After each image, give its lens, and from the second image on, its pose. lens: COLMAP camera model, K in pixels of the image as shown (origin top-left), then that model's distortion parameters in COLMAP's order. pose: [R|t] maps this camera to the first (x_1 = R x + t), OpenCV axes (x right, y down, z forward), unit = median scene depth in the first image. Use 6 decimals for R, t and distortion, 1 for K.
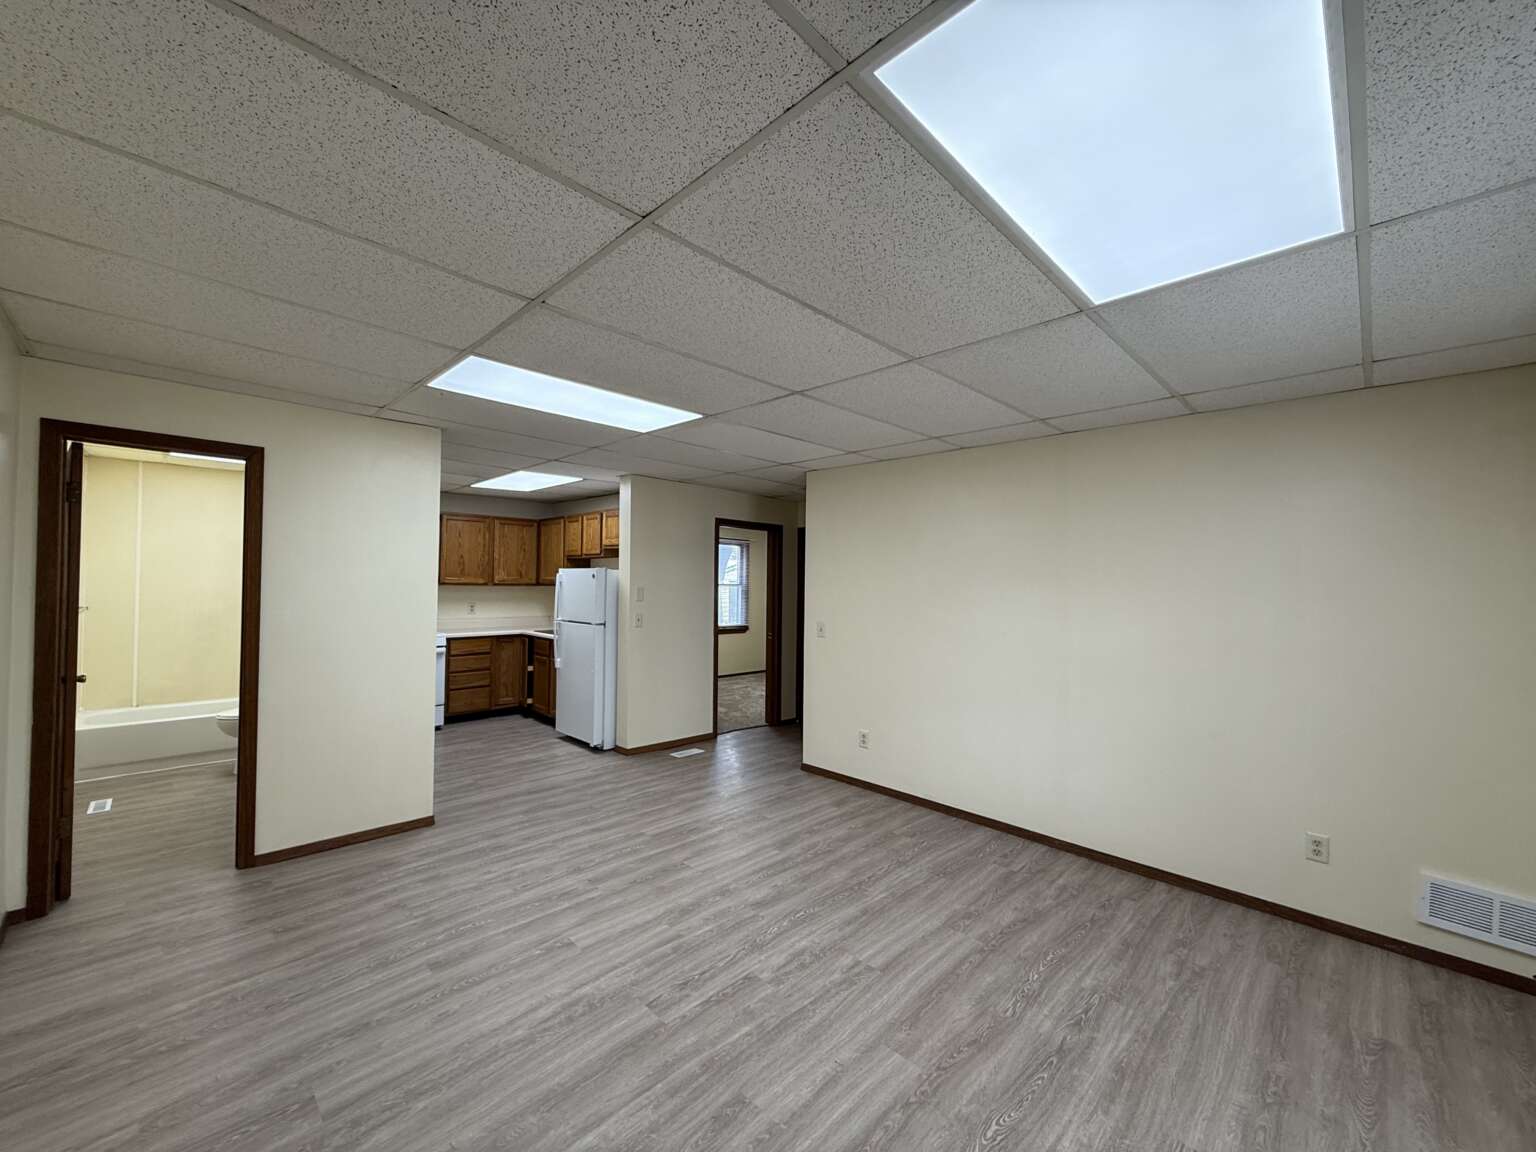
lens RADIAL K [[612.8, 0, 765.8], [0, 612.8, 579.4], [0, 0, 1]] dist [-0.000719, 0.000536]
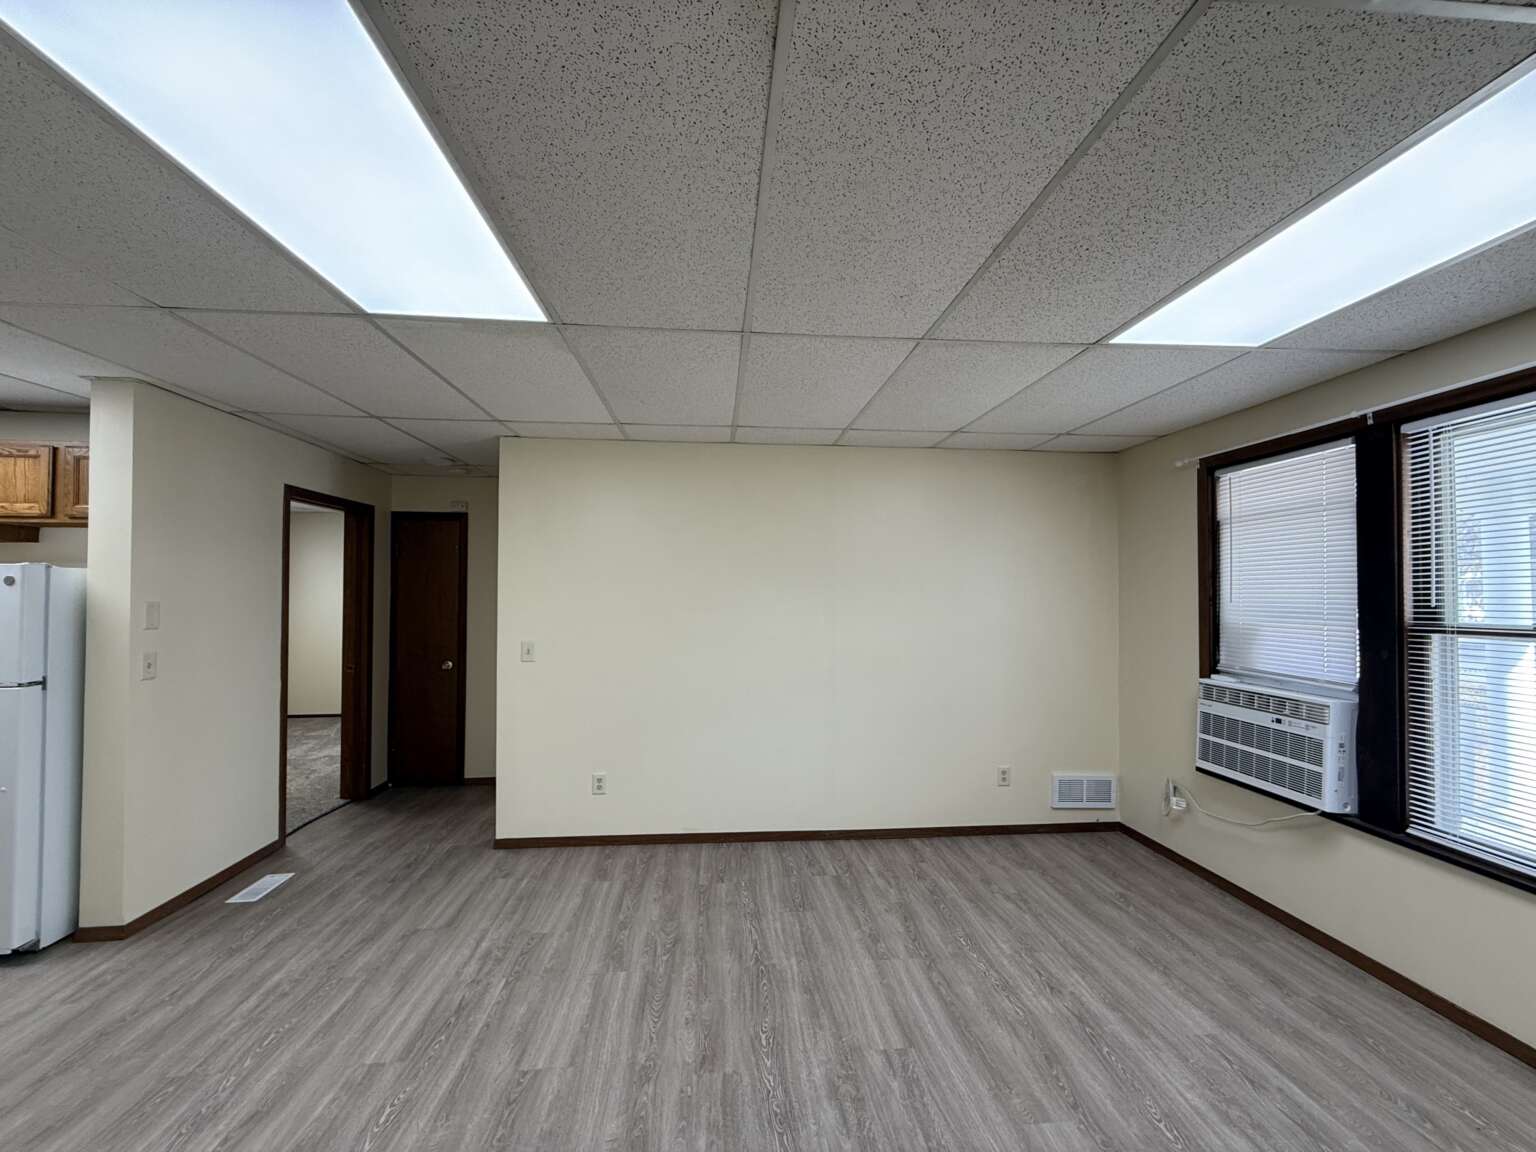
lens RADIAL K [[612.8, 0, 764.5], [0, 612.8, 577.7], [0, 0, 1]] dist [-0.000719, 0.000536]
pose [[0.647795, -0.000254, 0.761814, -0.354045], [0.004470, 0.999984, -0.003468, -0.005229], [-0.761801, 0.005652, 0.647786, 0.360727]]
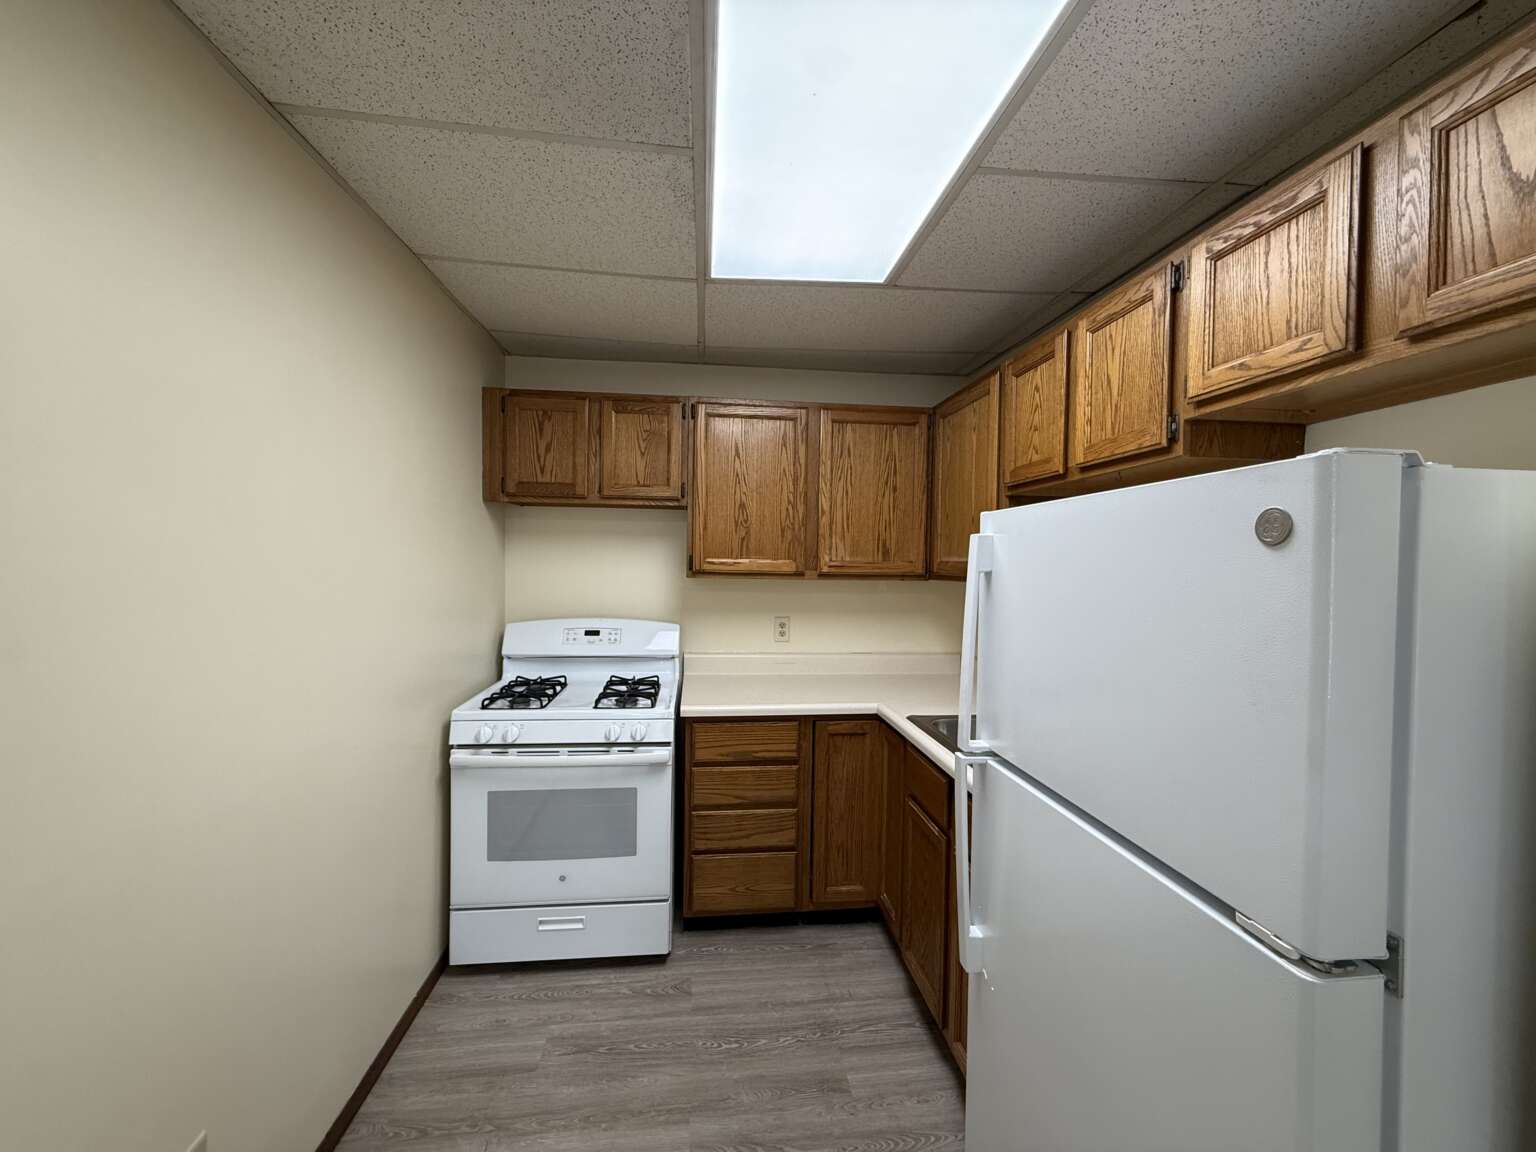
lens RADIAL K [[612.8, 0, 765.6], [0, 612.8, 569.7], [0, 0, 1]] dist [-0.000719, 0.000536]
pose [[0.782019, 0.004455, -0.623239, -0.380621], [0.001248, 0.999961, 0.008715, 0.001817], [0.623254, -0.007593, 0.781983, 1.137629]]
